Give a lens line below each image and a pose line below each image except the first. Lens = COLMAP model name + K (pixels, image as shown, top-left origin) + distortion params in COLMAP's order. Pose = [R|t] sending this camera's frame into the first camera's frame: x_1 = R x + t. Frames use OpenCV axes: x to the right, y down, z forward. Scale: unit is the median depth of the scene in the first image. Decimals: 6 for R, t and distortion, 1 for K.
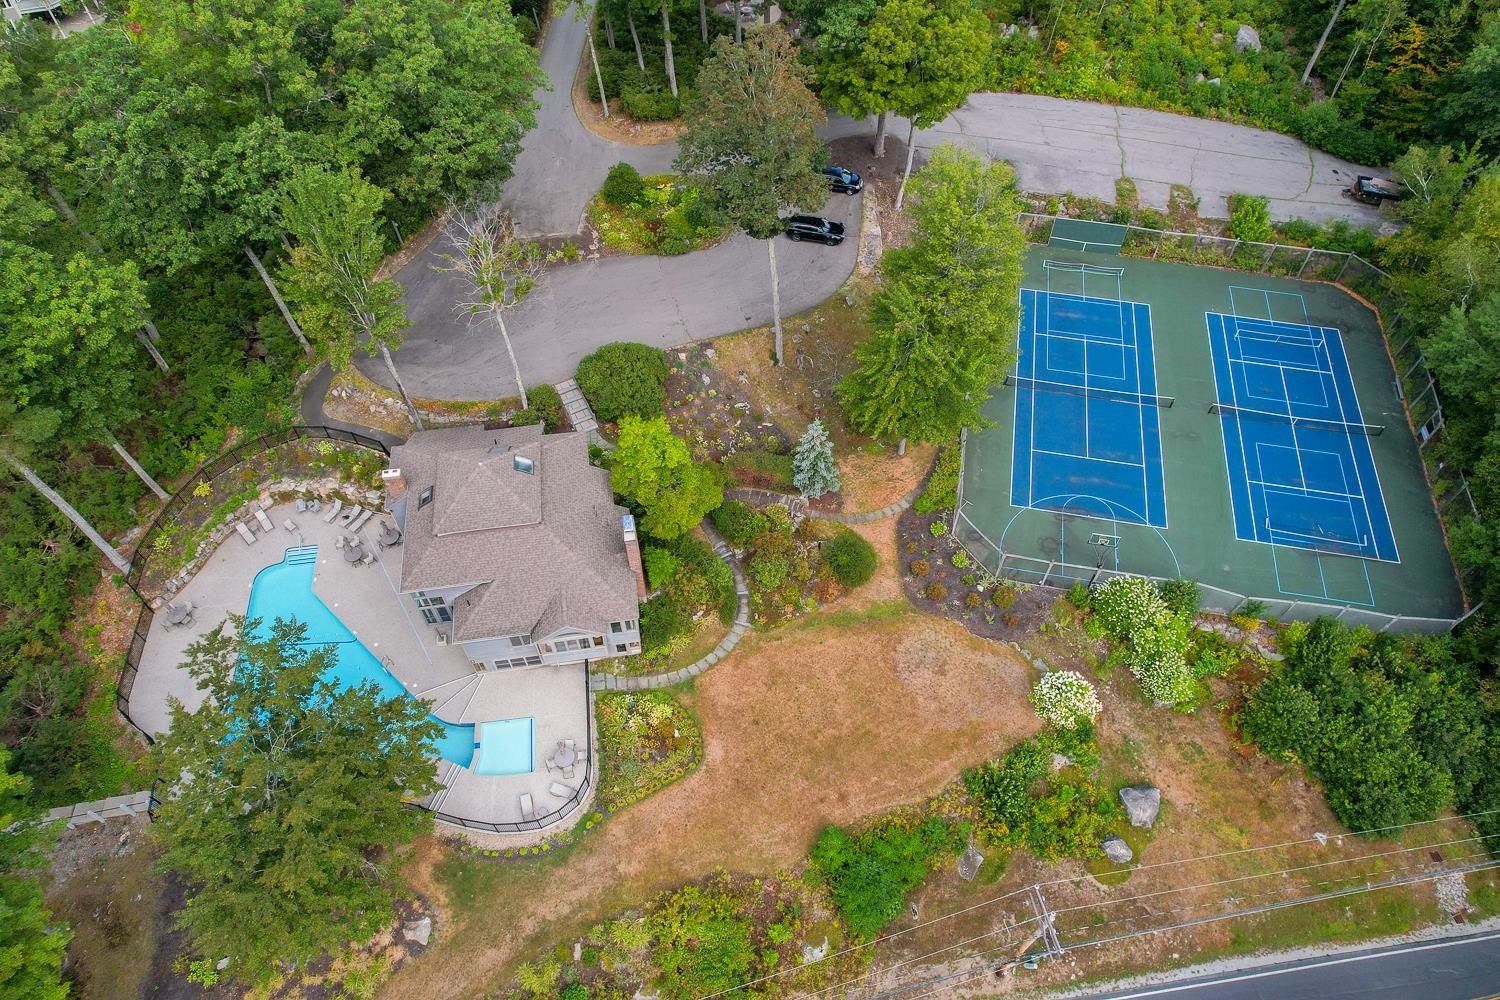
lens RADIAL K [[960.5, 0, 754.2], [0, 960.5, 506.9], [0, 0, 1]] dist [-0.079600, 0.070717]
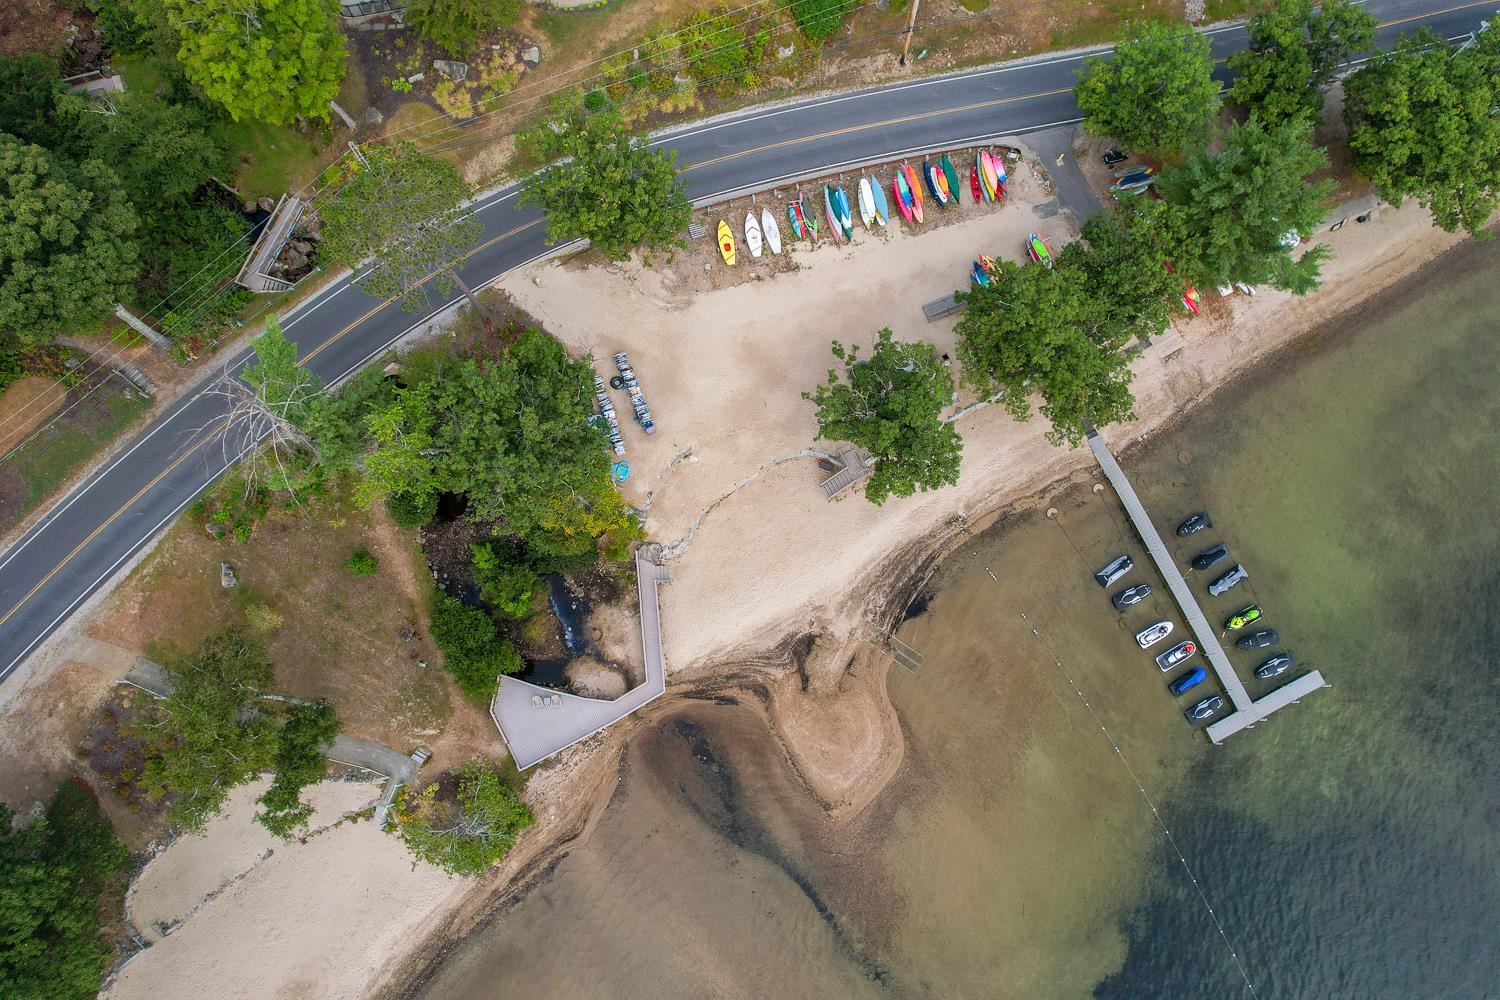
lens RADIAL K [[960.5, 0, 755.3], [0, 960.5, 499.8], [0, 0, 1]] dist [-0.079600, 0.070717]
pose [[0.996193, -0.082006, 0.029561, -0.079021], [0.062050, 0.905270, 0.420281, 0.403580], [-0.061227, -0.416847, 0.906912, -0.619712]]
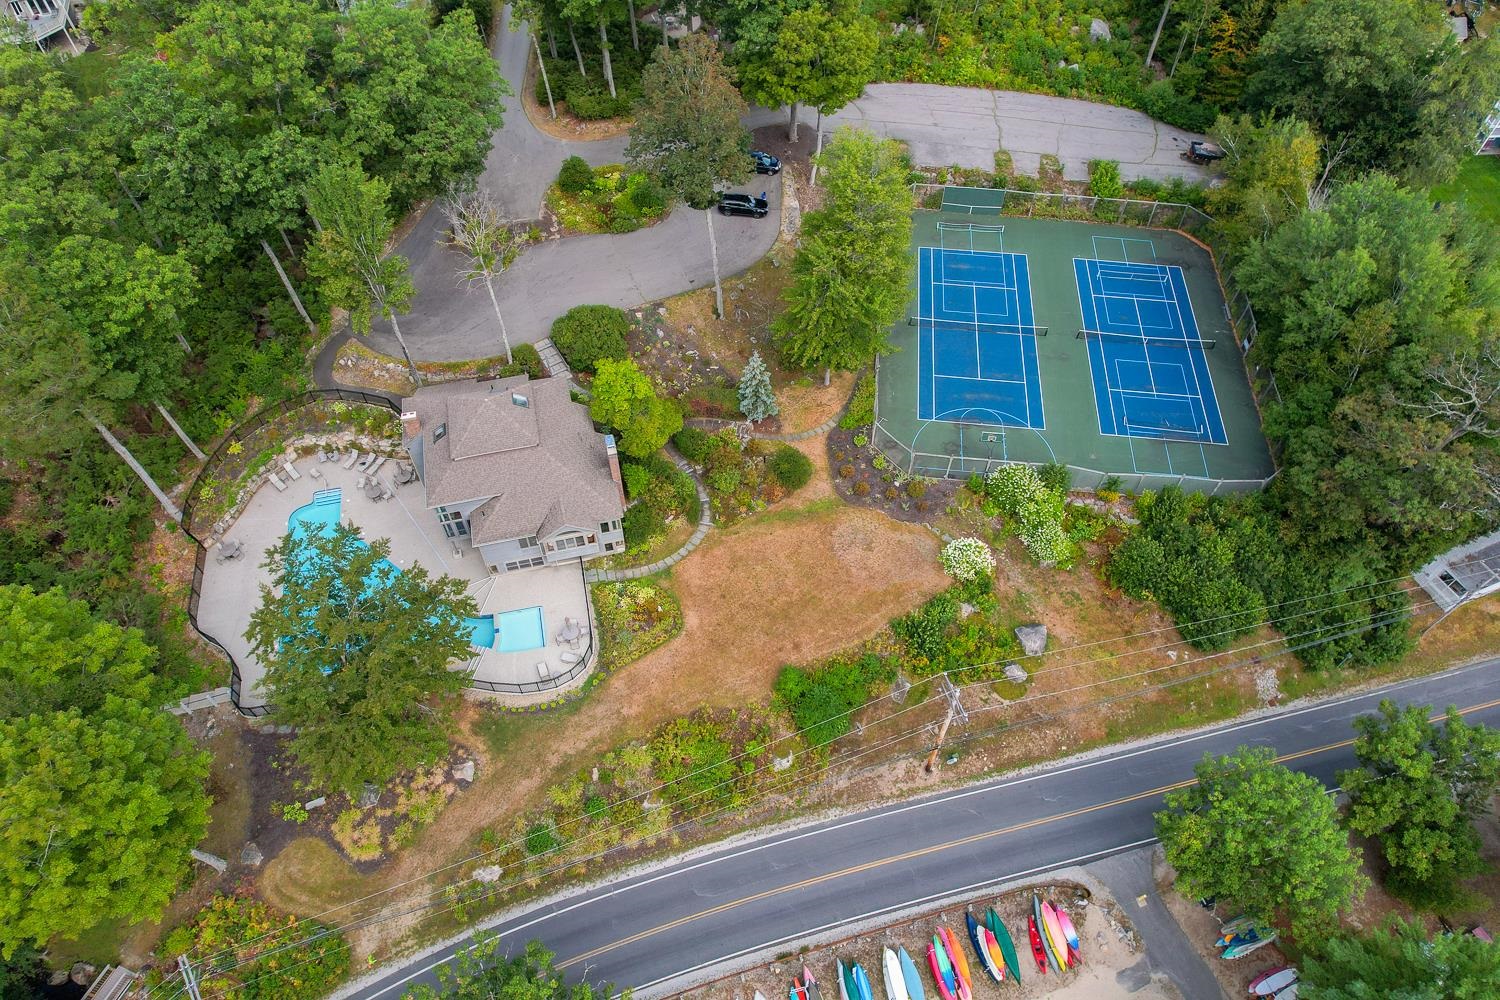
lens RADIAL K [[960.5, 0, 754.5], [0, 960.5, 506.1], [0, 0, 1]] dist [-0.079600, 0.070717]
pose [[0.995906, -0.065034, 0.062791, -0.026616], [0.065069, 0.997880, 0.001498, 0.103811], [-0.062756, 0.002594, 0.998026, -0.229195]]
